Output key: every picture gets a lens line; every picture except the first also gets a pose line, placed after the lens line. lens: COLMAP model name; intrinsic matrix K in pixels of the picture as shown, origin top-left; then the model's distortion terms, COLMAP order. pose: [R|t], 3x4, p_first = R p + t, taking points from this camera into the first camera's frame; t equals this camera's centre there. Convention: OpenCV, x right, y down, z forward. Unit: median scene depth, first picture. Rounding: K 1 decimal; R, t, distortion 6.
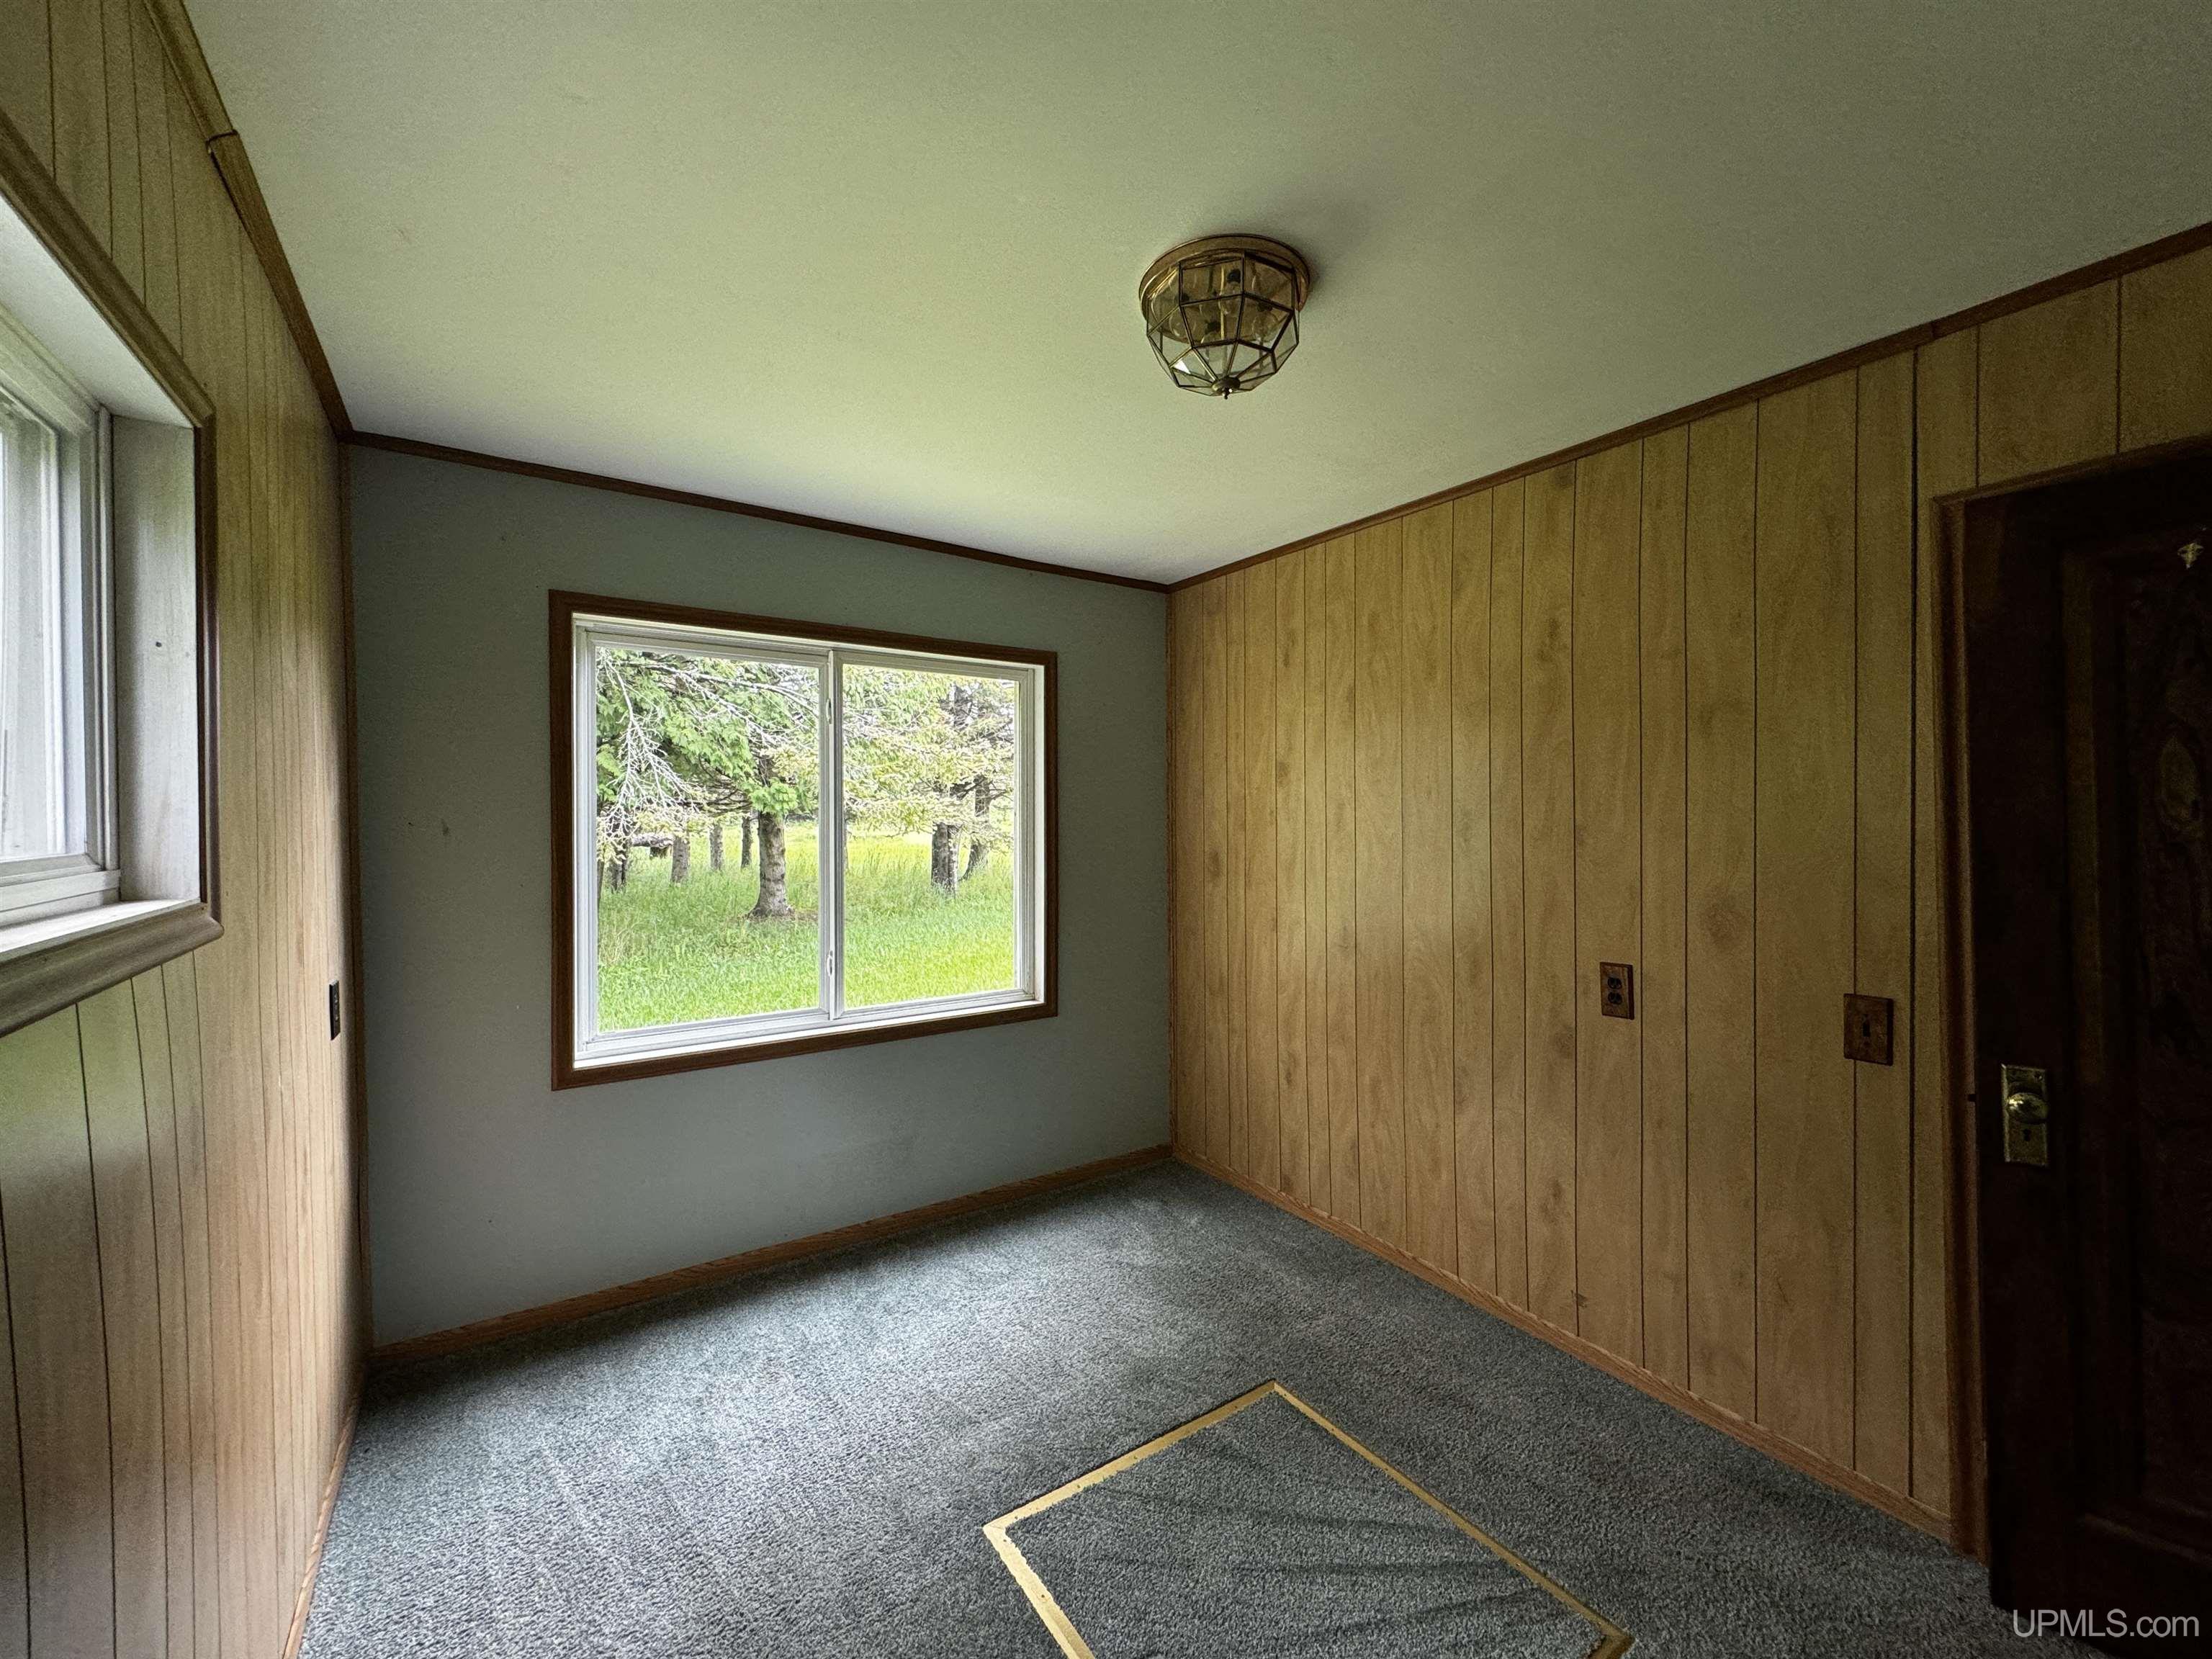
lens RADIAL K [[876.0, 0, 1104.4], [0, 876.0, 825.3], [0, 0, 1]] dist [-0.001820, 0.001091]
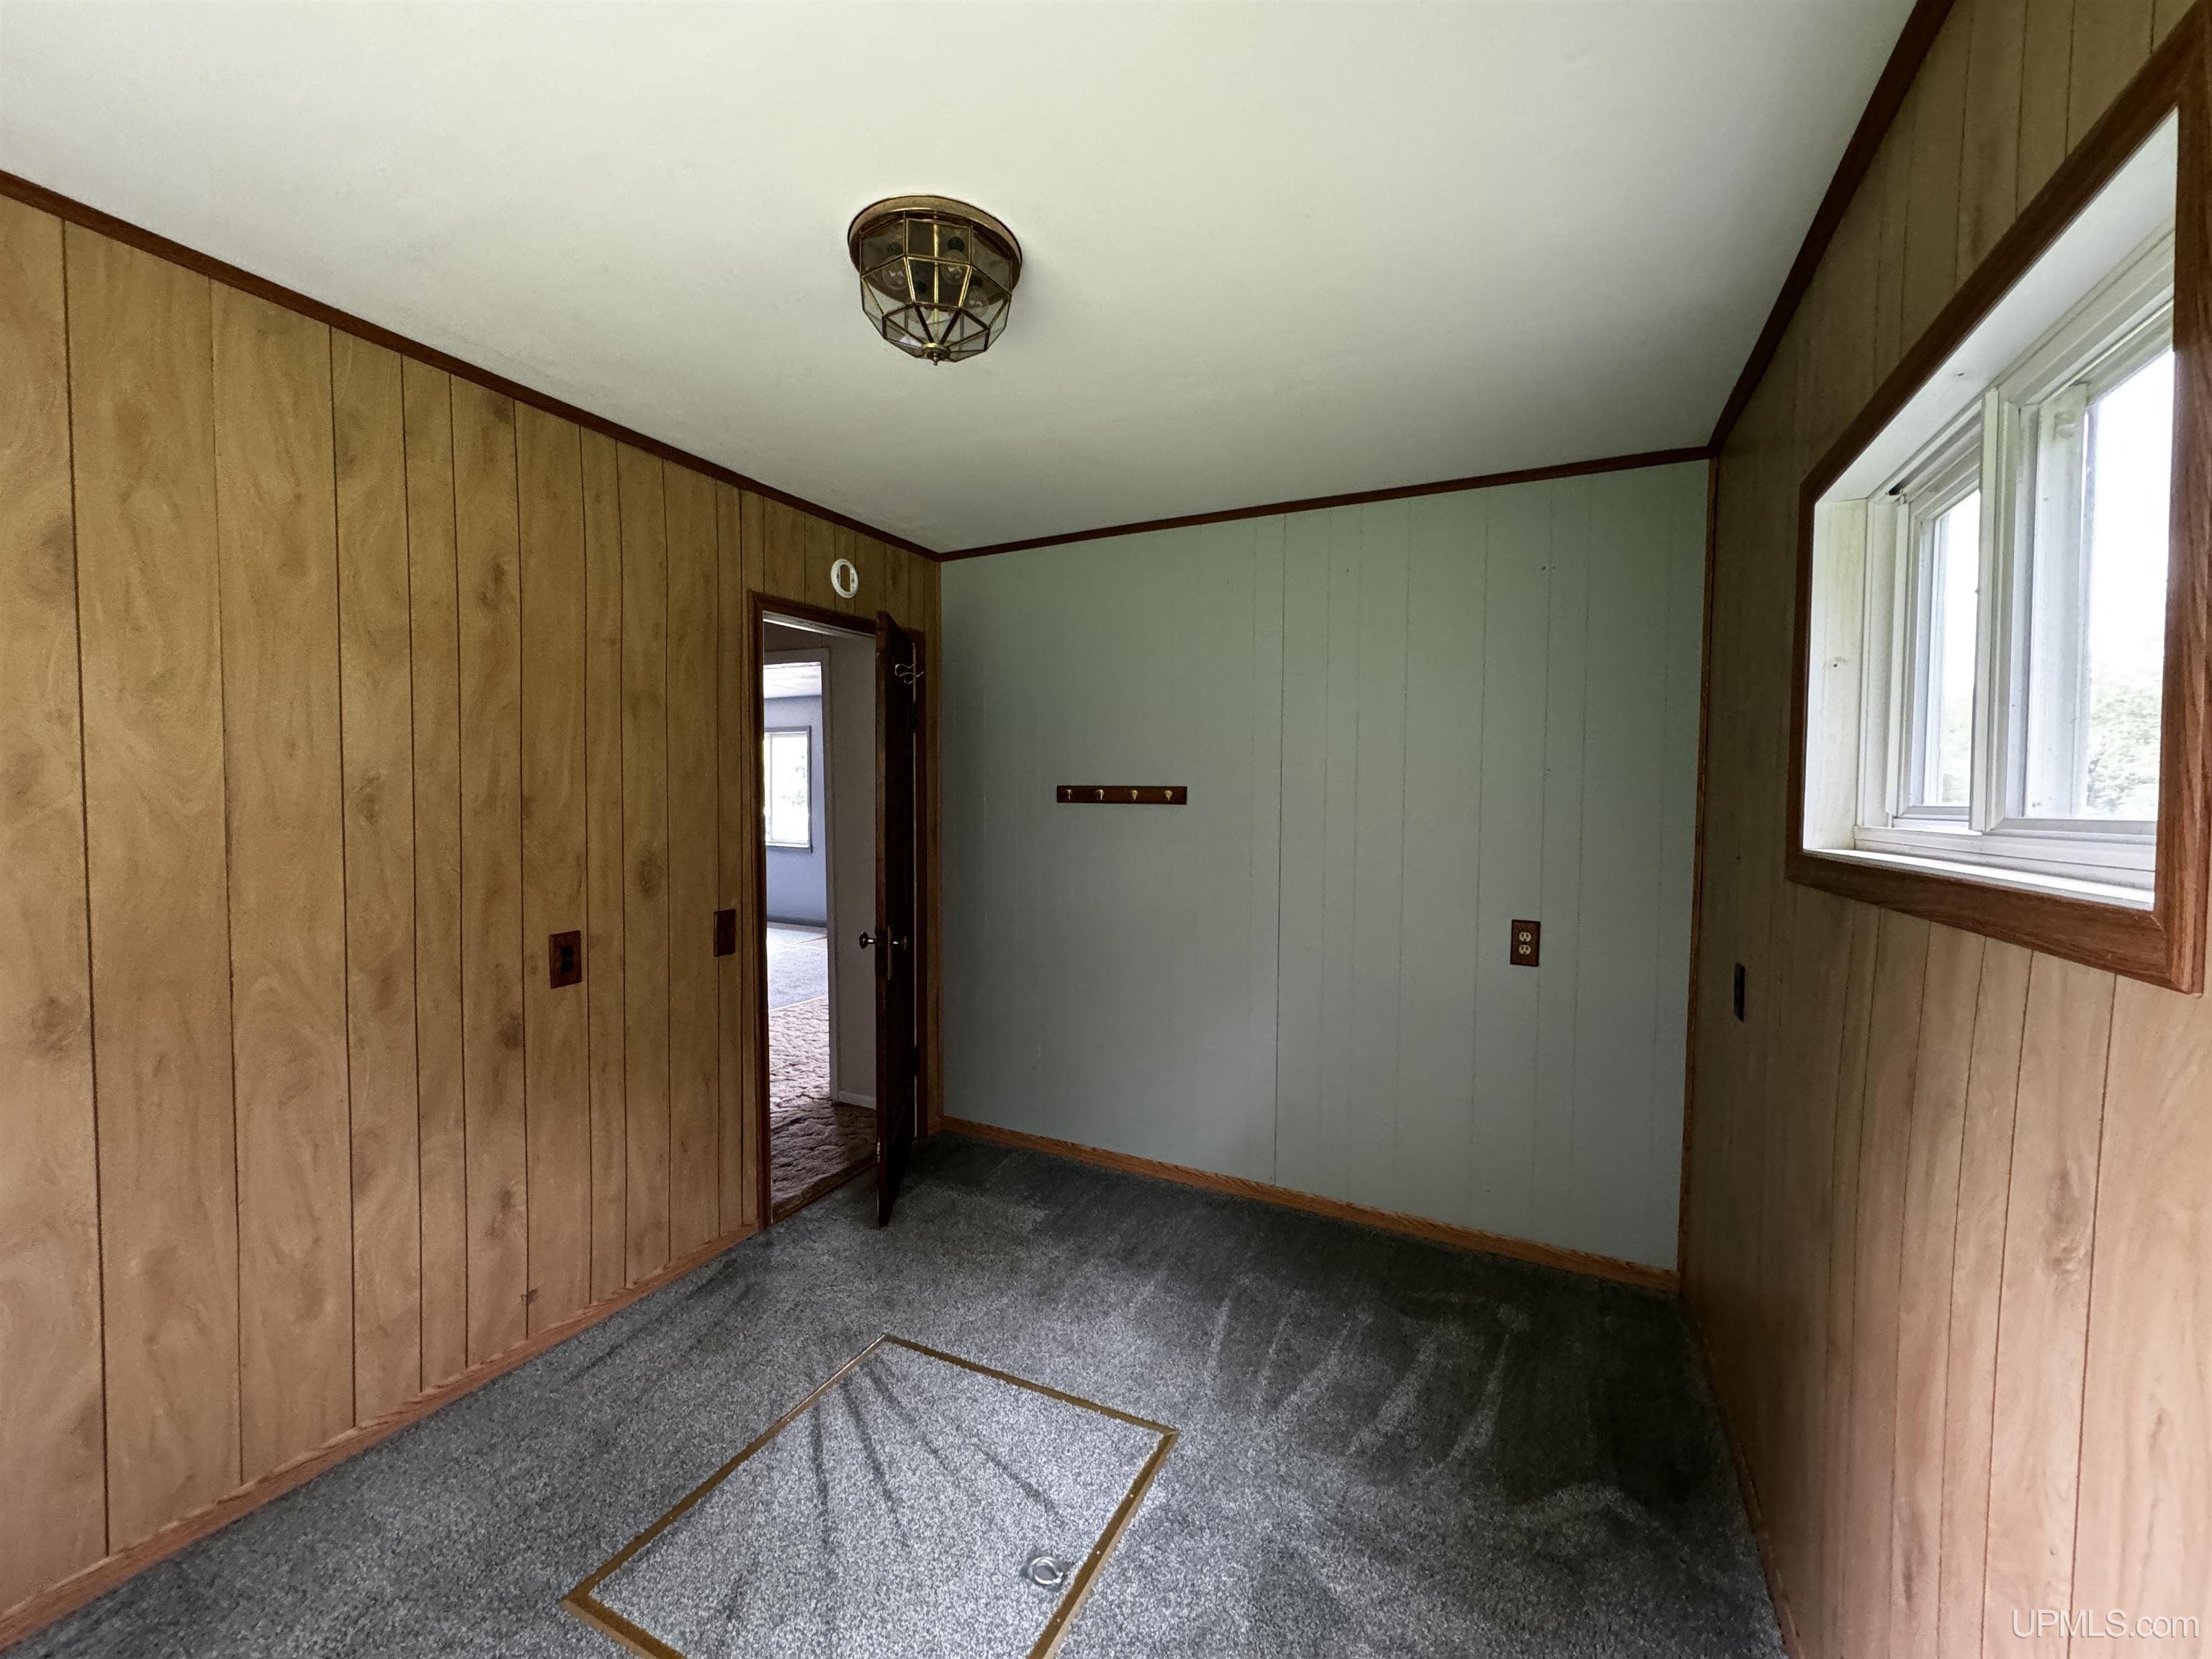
lens RADIAL K [[876.0, 0, 1106.8], [0, 876.0, 829.1], [0, 0, 1]] dist [-0.001820, 0.001091]
pose [[-0.492149, -0.031703, 0.869933, -0.567831], [0.004961, 0.999218, 0.039221, 0.001522], [-0.870497, 0.023618, -0.491607, 0.900278]]
